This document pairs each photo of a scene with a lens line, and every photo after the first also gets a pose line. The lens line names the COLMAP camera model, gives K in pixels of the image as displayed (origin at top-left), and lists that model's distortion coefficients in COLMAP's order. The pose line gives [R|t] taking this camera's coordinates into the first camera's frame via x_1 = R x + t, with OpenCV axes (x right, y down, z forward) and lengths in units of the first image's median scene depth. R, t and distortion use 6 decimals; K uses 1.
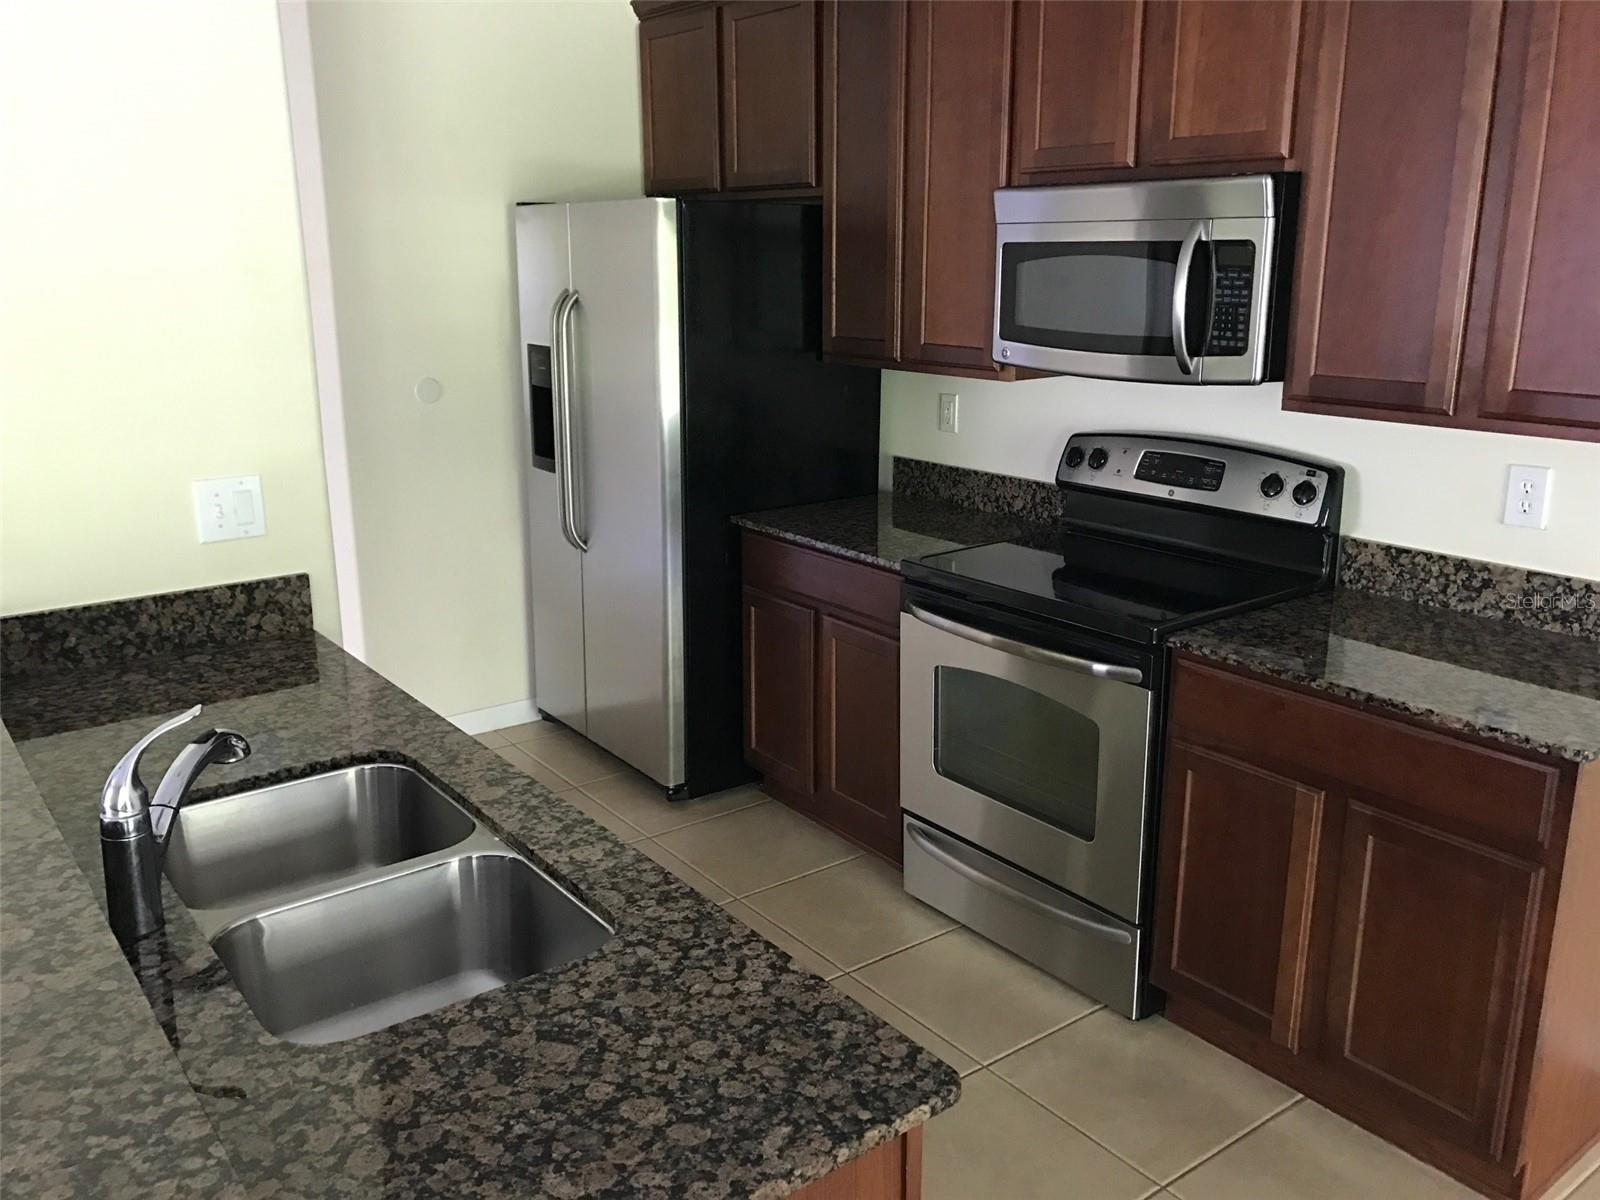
lens RADIAL K [[1316.1, 0, 795.2], [0, 1316.1, 589.6], [0, 0, 1]] dist [0.035470, -0.023278]
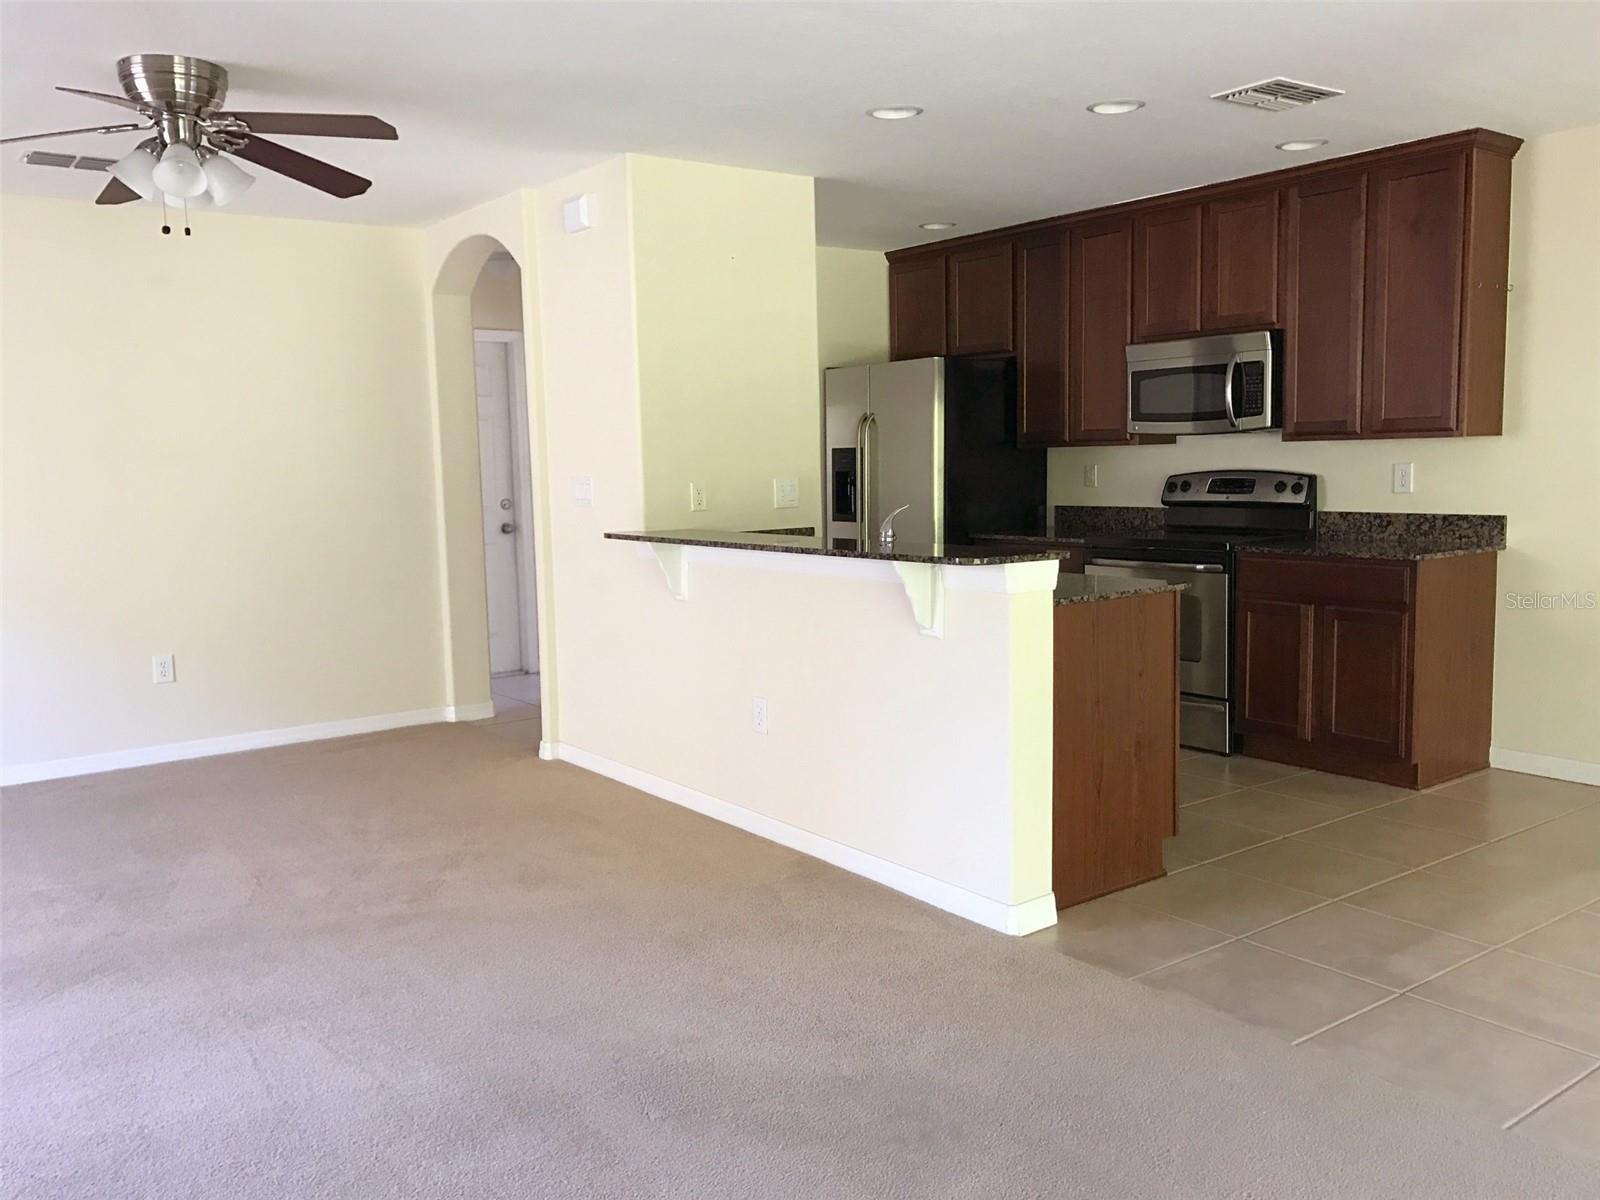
lens RADIAL K [[1316.1, 0, 794.9], [0, 1316.1, 597.4], [0, 0, 1]] dist [0.035470, -0.023278]
pose [[0.999738, -0.019164, -0.012534, -0.347735], [0.017188, 0.989682, -0.142245, 0.362191], [0.015131, 0.141992, 0.989752, -0.955365]]
